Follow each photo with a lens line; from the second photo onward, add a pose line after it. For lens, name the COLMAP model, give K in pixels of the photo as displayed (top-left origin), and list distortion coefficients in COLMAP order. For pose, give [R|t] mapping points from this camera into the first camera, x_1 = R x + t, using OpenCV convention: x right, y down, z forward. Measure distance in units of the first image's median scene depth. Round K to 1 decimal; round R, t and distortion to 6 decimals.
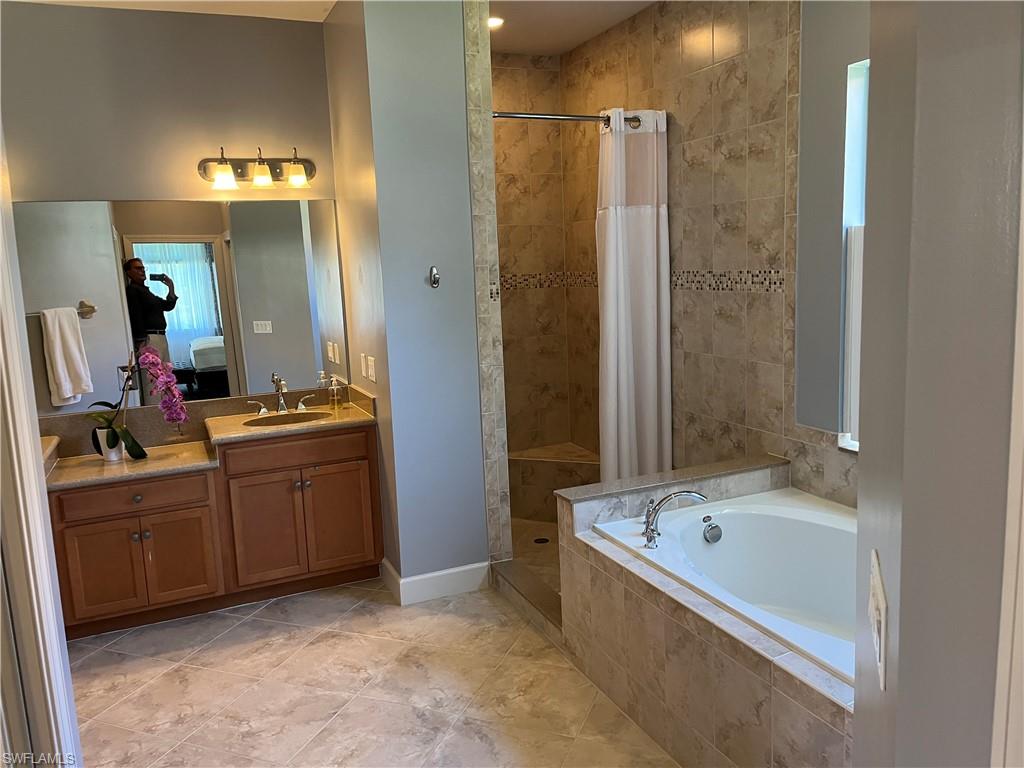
lens RADIAL K [[779.7, 0, 512.8], [0, 779.7, 381.6], [0, 0, 1]] dist [-0.016605, -0.023804]
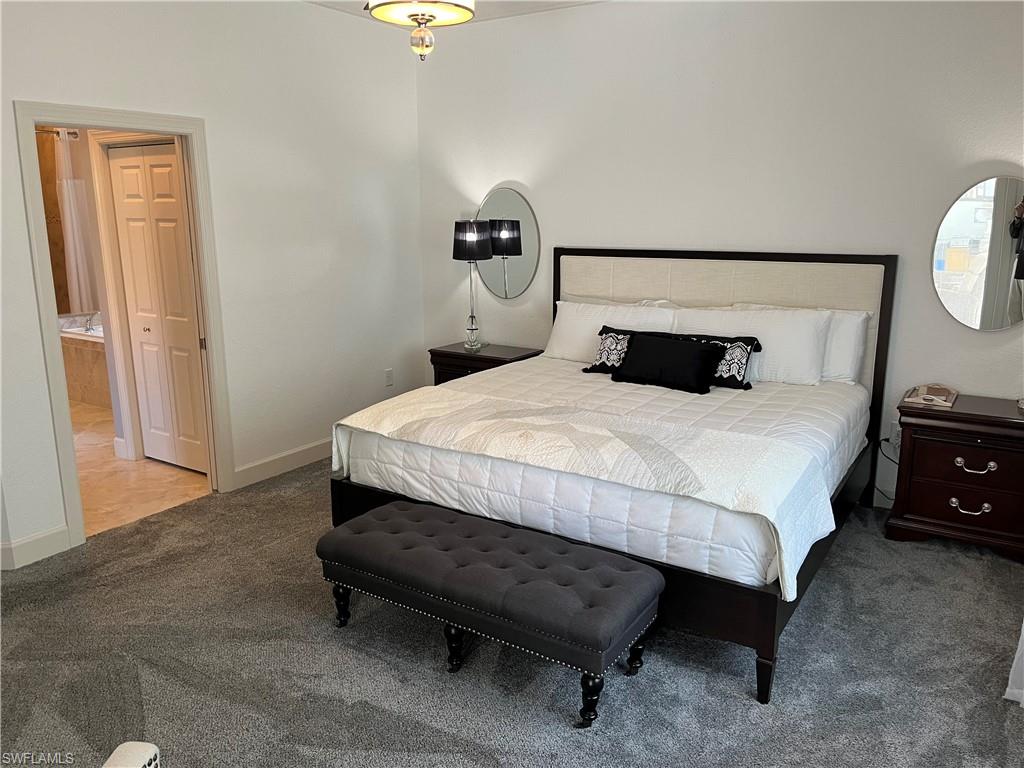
lens RADIAL K [[779.7, 0, 510.3], [0, 779.7, 383.4], [0, 0, 1]] dist [-0.016605, -0.023804]
pose [[0.837500, -0.083989, 0.539945, -0.018053], [0.055612, 0.996087, 0.068683, 0.199081], [-0.543601, -0.027494, 0.838894, -1.170575]]
